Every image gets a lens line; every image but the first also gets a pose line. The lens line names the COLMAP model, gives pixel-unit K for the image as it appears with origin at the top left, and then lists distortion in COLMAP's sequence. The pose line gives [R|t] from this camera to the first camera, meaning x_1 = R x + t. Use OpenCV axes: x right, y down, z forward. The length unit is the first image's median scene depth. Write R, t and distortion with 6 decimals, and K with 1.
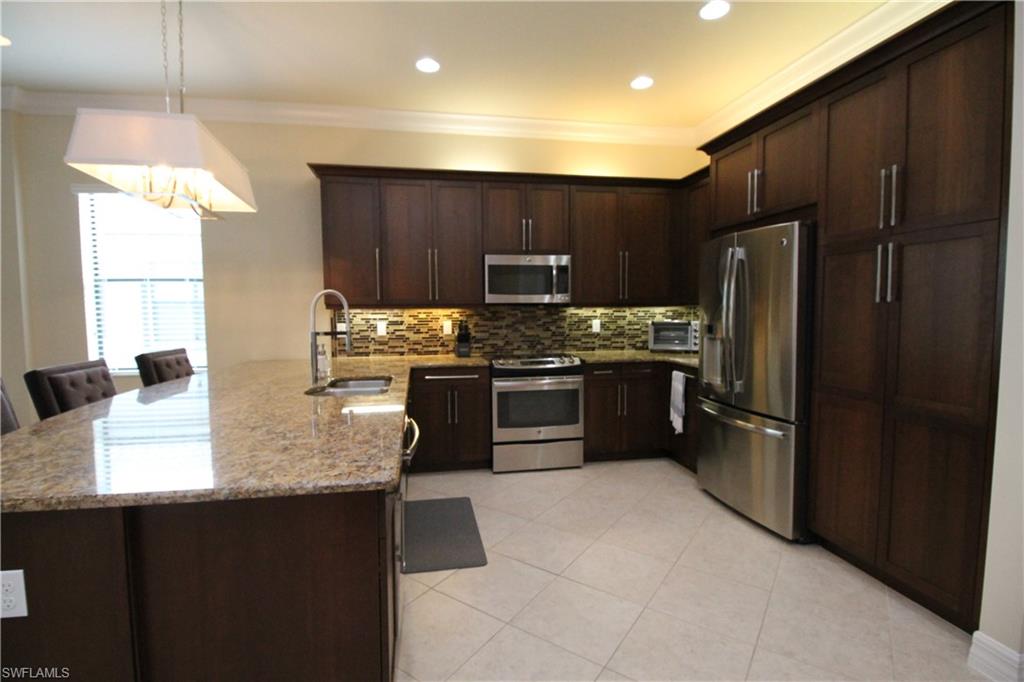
lens RADIAL K [[481.4, 0, 501.0], [0, 481.4, 343.1], [0, 0, 1]] dist [0.000162, -0.000075]
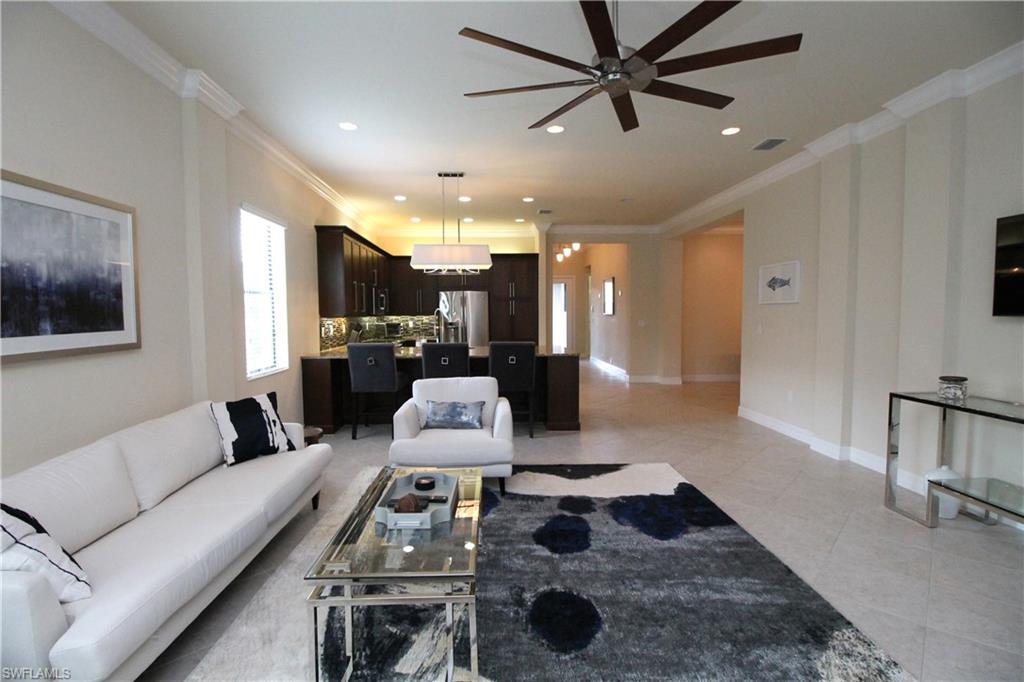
lens RADIAL K [[480.3, 0, 505.6], [0, 480.3, 340.4], [0, 0, 1]] dist [-0.000233, -0.012522]
pose [[0.133461, -0.050724, 0.989755, -1.674234], [0.074601, 0.996370, 0.041004, -0.019335], [-0.988242, 0.068364, 0.136761, 0.249622]]
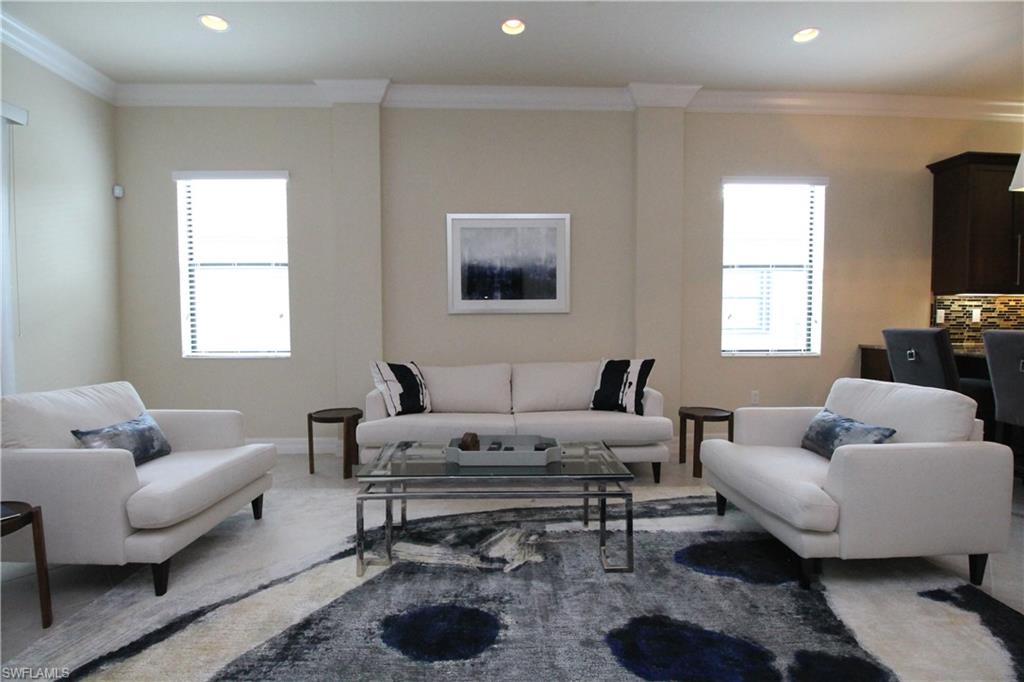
lens RADIAL K [[480.3, 0, 505.6], [0, 480.3, 340.4], [0, 0, 1]] dist [-0.000233, -0.012522]
pose [[0.989984, 0.012085, -0.140660, -1.077454], [-0.015867, 0.999541, -0.025796, 0.063090], [0.140283, 0.027769, 0.989722, -0.115891]]
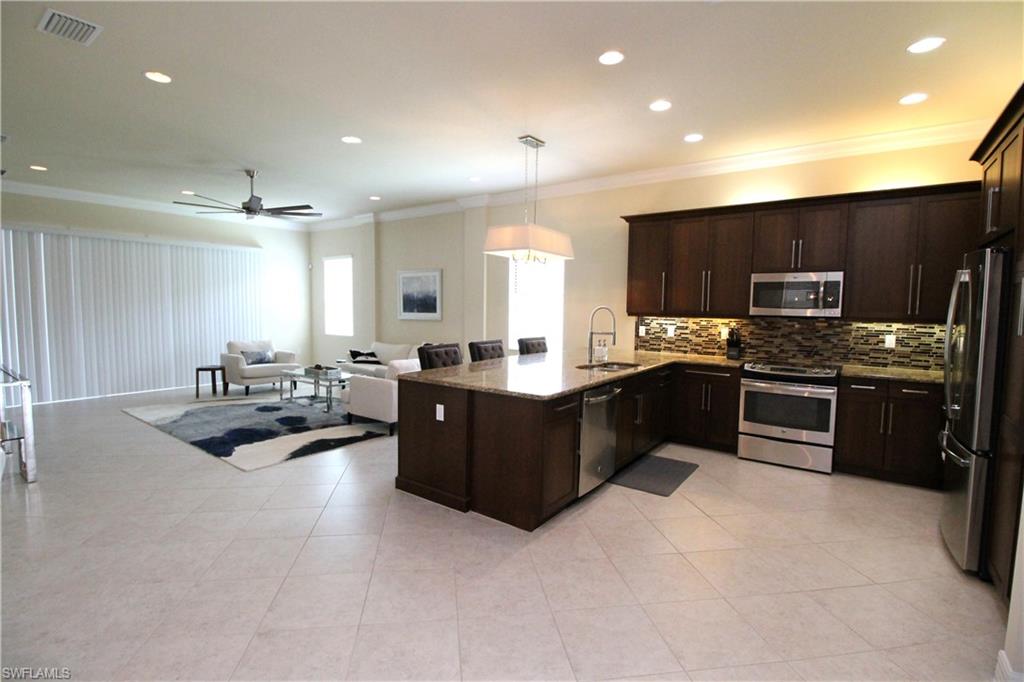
lens RADIAL K [[480.3, 0, 505.6], [0, 480.3, 340.4], [0, 0, 1]] dist [-0.000233, -0.012522]
pose [[0.685774, 0.070246, -0.724416, 0.390192], [-0.068830, 0.997130, 0.031532, -0.016210], [0.724552, 0.028237, 0.688641, -0.223375]]
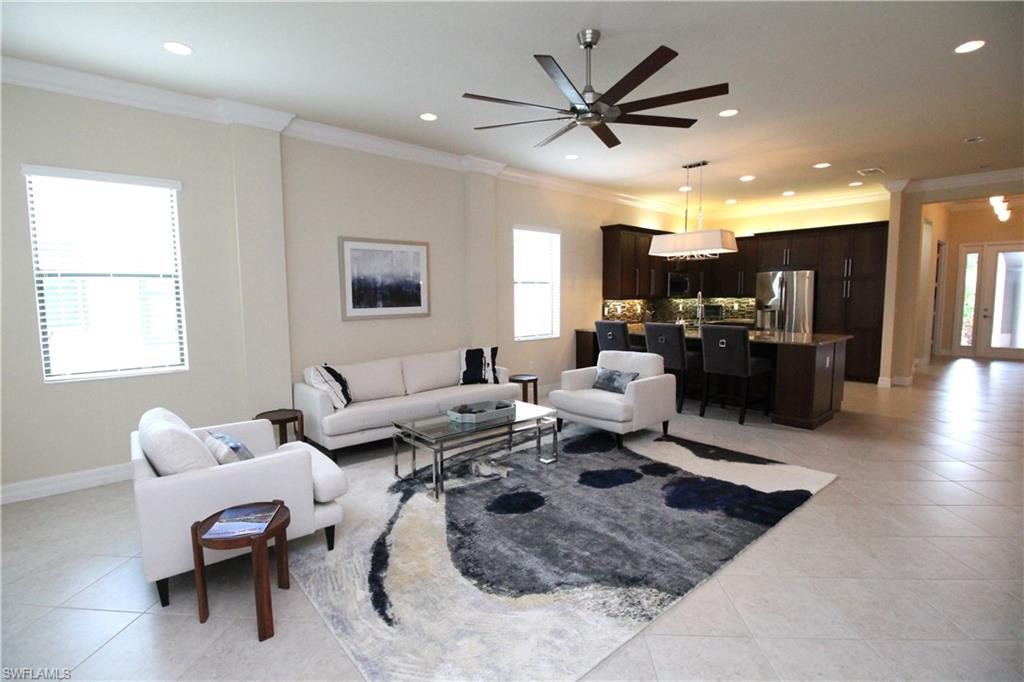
lens RADIAL K [[480.3, 0, 505.6], [0, 480.3, 340.4], [0, 0, 1]] dist [-0.000233, -0.012522]
pose [[0.855300, -0.046984, 0.515999, -1.577585], [0.038050, 0.998887, 0.027883, 0.018136], [-0.516735, -0.004214, 0.856135, -0.358543]]
